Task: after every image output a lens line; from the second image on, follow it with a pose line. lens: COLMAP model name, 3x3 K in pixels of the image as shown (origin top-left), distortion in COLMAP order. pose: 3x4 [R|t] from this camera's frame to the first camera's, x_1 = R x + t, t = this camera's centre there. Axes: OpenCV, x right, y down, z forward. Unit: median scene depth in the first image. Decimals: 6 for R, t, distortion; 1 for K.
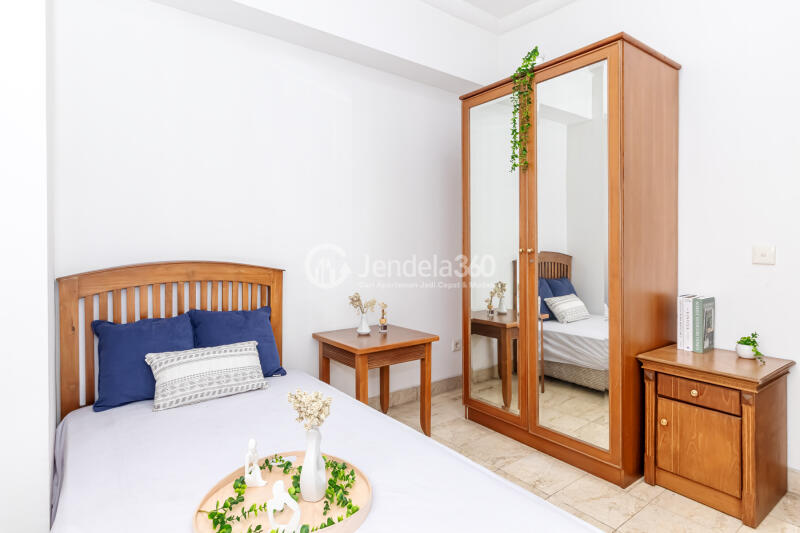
lens RADIAL K [[437.0, 0, 401.5], [0, 437.0, 250.8], [0, 0, 1]] dist [0.000145, -0.000115]
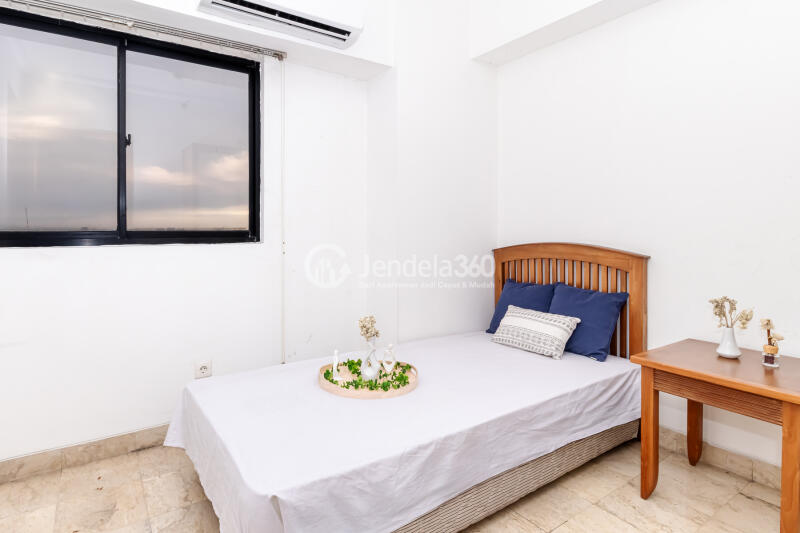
lens RADIAL K [[423.3, 0, 400.8], [0, 423.3, 231.2], [0, 0, 1]] dist [0.000046, -0.000178]
pose [[-0.032293, 0.007099, -0.999453, 0.658320], [-0.002845, 0.999970, 0.007195, -0.014553], [0.999474, 0.003076, -0.032272, 0.539369]]
